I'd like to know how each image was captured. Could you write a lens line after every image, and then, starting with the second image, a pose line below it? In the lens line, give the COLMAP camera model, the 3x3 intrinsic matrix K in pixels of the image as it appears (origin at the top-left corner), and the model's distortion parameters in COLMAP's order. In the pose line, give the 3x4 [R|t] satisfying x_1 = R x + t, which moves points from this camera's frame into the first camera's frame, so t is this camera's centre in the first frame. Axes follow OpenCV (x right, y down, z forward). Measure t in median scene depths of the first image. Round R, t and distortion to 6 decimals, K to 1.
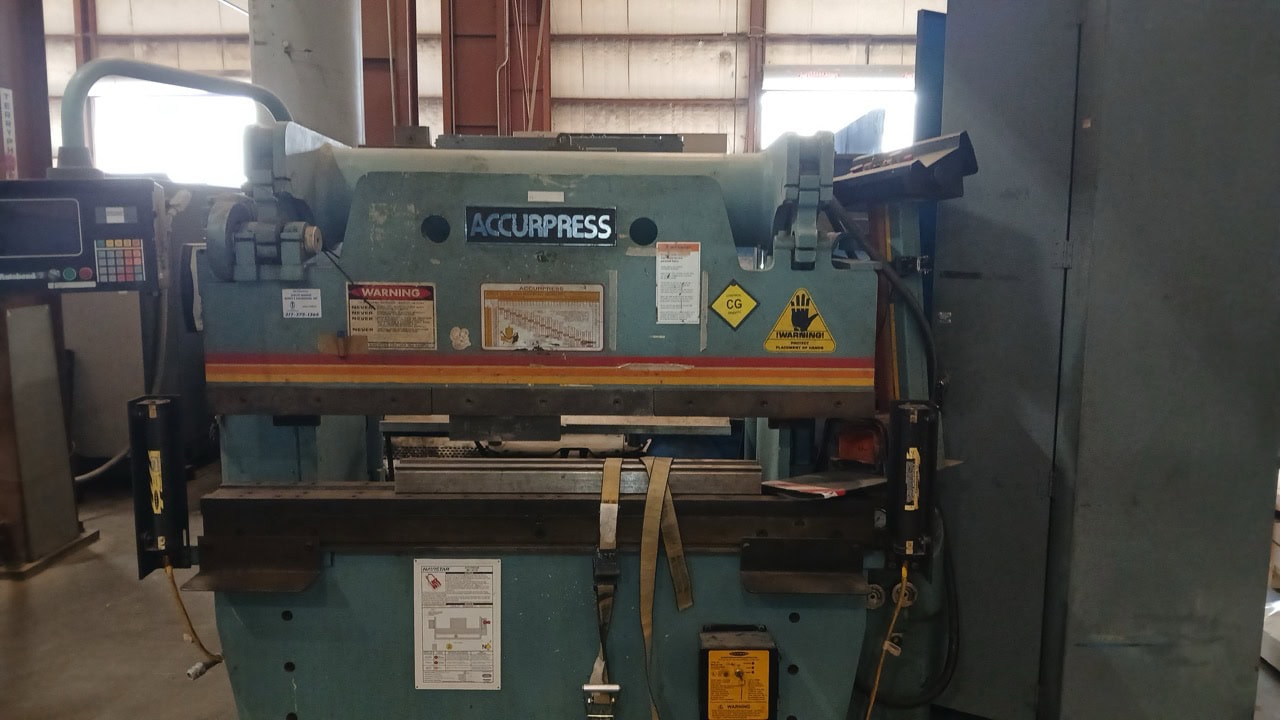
lens RADIAL K [[979.7, 0, 640.0], [0, 979.7, 360.0], [0, 0, 1]] dist [0.080840, -0.179382]
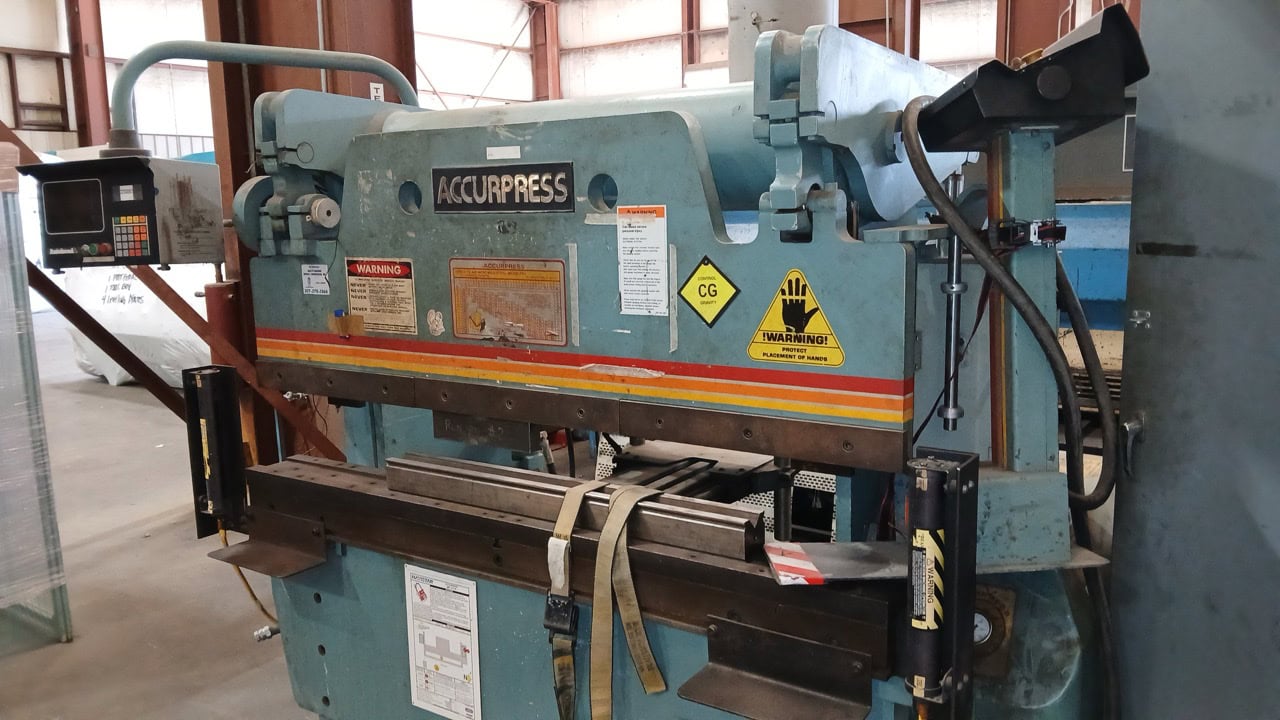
lens RADIAL K [[979.7, 0, 640.0], [0, 979.7, 360.0], [0, 0, 1]] dist [0.080840, -0.179382]
pose [[0.831458, 0.061806, -0.552139, 0.451506], [-0.046036, 0.998040, 0.042395, -0.034411], [0.553676, -0.009832, 0.832674, 0.376702]]
